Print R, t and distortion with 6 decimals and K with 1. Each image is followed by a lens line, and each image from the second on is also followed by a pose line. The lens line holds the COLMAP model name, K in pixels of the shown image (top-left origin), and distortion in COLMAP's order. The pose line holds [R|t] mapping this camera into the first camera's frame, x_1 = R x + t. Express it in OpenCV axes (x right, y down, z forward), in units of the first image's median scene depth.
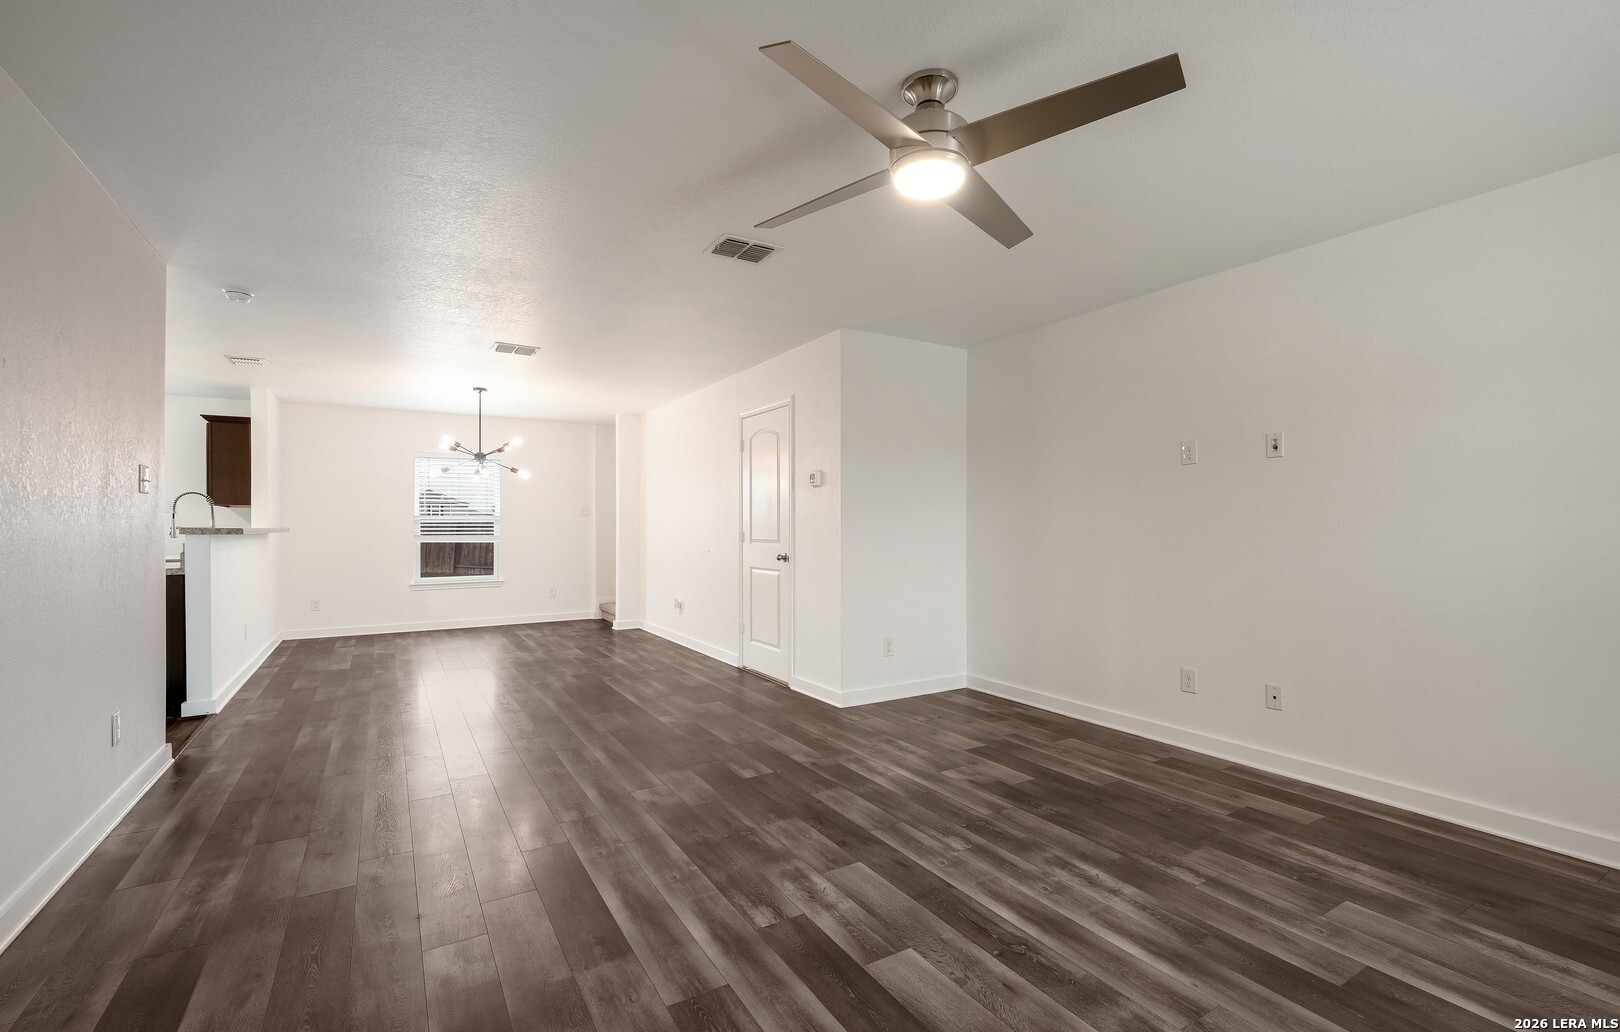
lens RADIAL K [[713.6, 0, 808.4], [0, 713.6, 522.4], [0, 0, 1]] dist [0.001799, -0.001252]
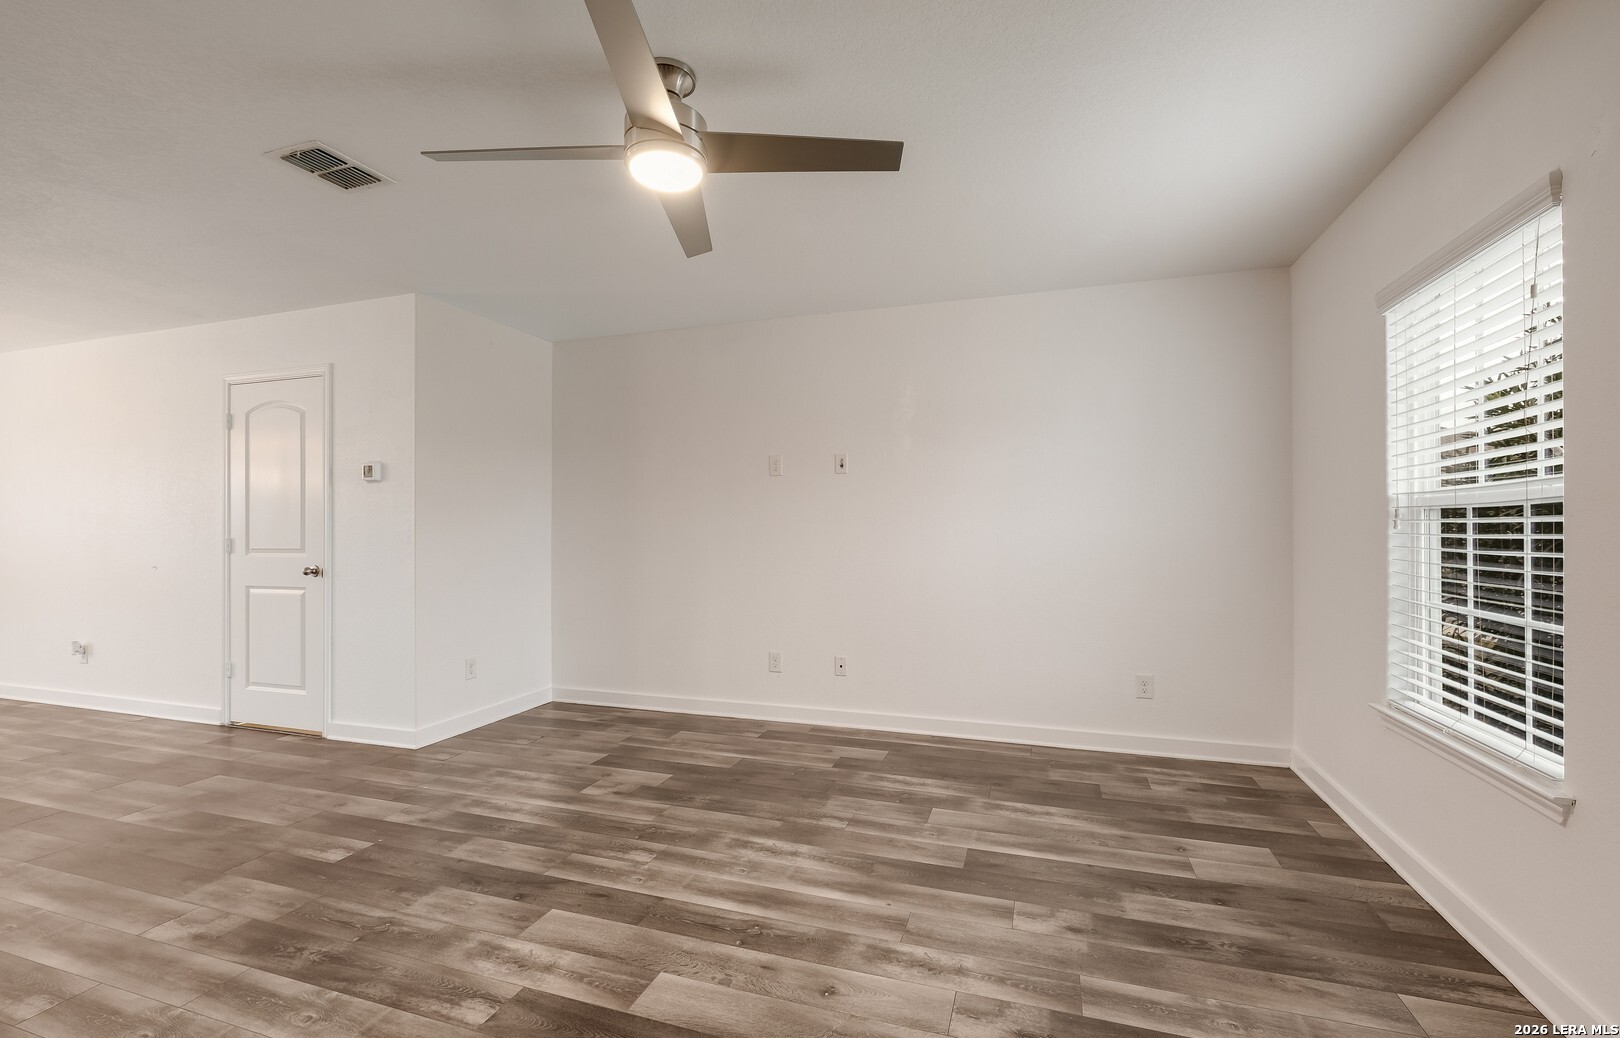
lens RADIAL K [[713.6, 0, 821.1], [0, 713.6, 523.6], [0, 0, 1]] dist [0.001799, -0.001252]
pose [[0.758483, 0.000658, 0.651693, -0.213389], [0.001152, 0.999997, -0.002351, -0.000250], [-0.651692, 0.002534, 0.758479, 0.091998]]
